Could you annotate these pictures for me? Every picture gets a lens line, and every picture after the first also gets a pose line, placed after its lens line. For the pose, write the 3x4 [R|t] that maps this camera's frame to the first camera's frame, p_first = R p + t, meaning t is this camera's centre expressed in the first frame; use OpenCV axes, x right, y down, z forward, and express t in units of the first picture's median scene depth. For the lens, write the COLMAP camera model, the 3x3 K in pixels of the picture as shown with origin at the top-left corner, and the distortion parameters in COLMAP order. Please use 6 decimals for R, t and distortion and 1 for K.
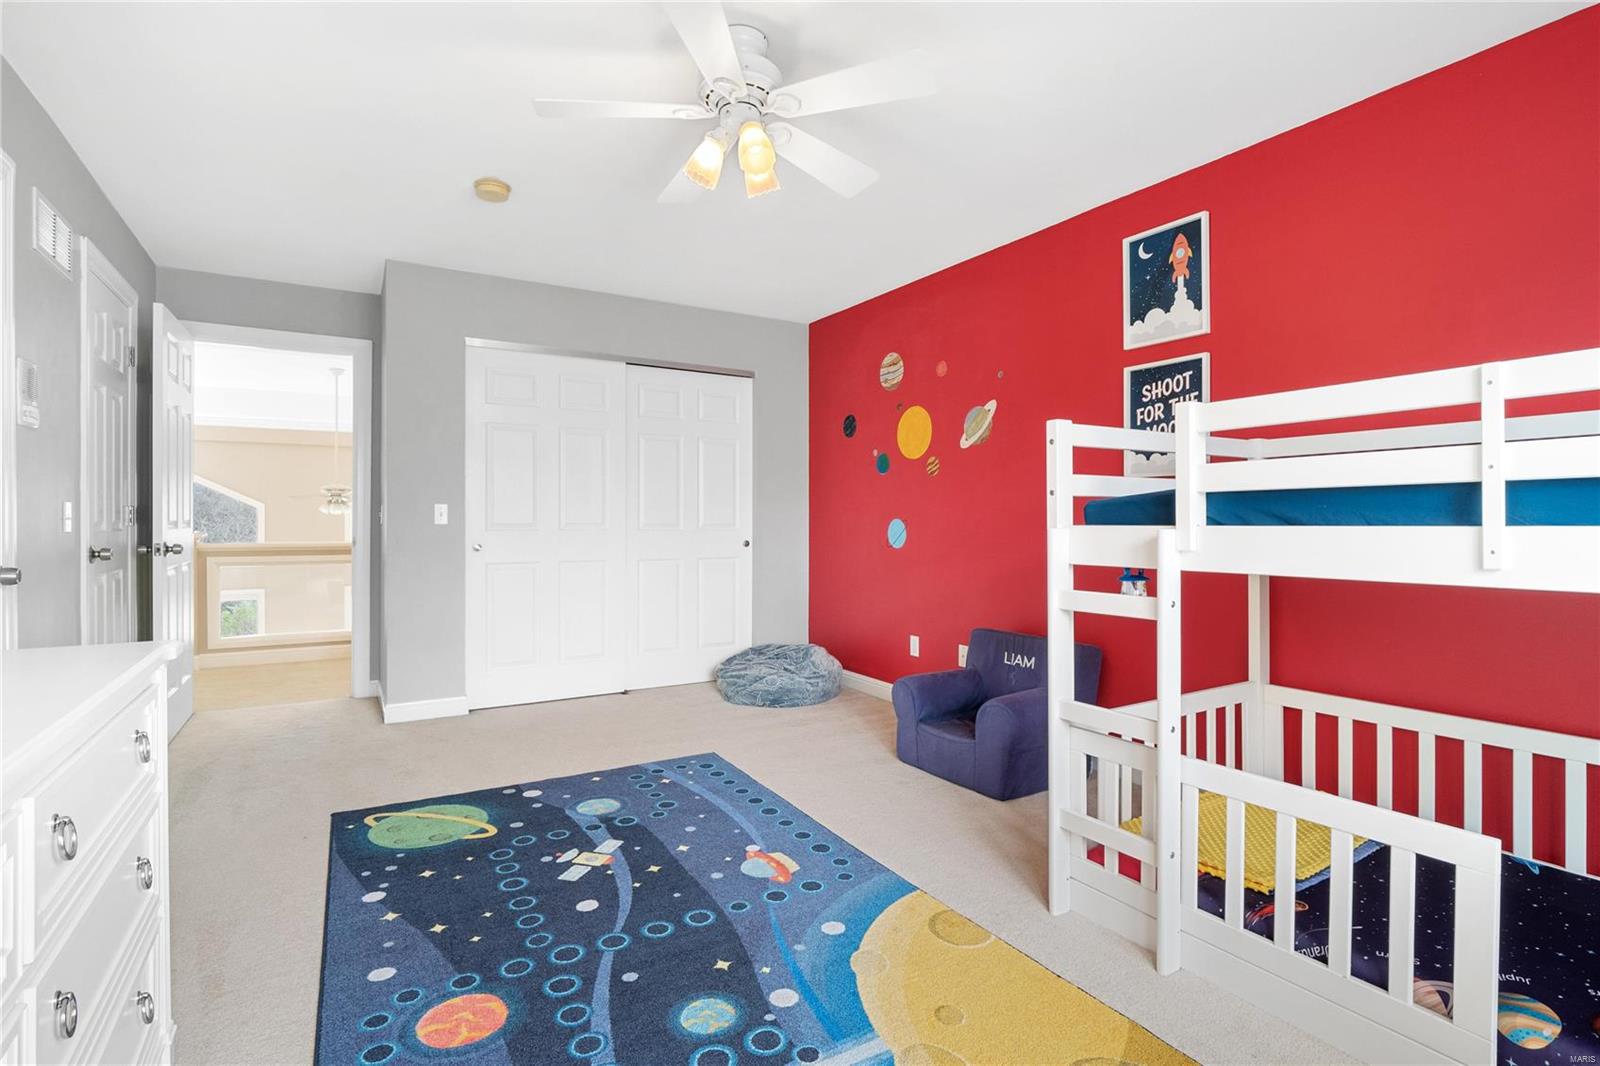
lens RADIAL K [[761.2, 0, 800.0], [0, 761.2, 518.2], [0, 0, 1]] dist [-0.001401, -0.000750]
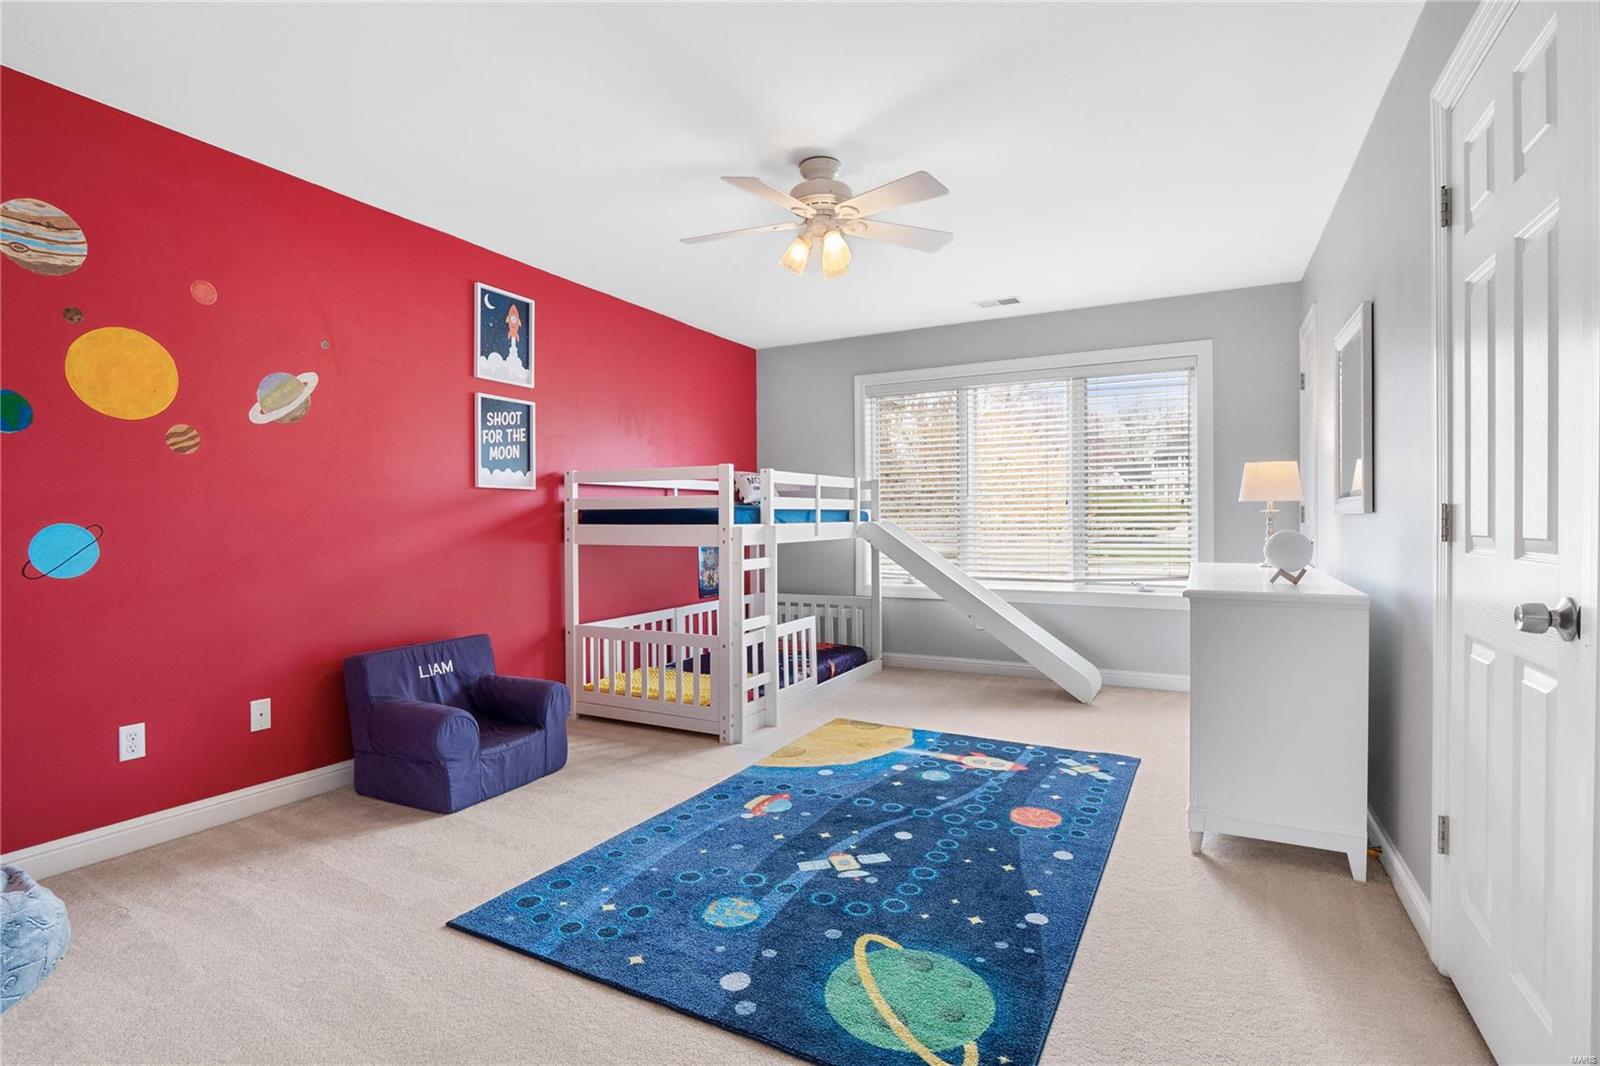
lens RADIAL K [[750.7, 0, 802.7], [0, 750.7, 524.2], [0, 0, 1]] dist [-0.000790, -0.000450]
pose [[-0.507188, 0.000824, 0.861835, -0.938395], [0.005467, 0.999983, 0.002261, 0.004904], [-0.861818, 0.005858, -0.507184, 1.327707]]
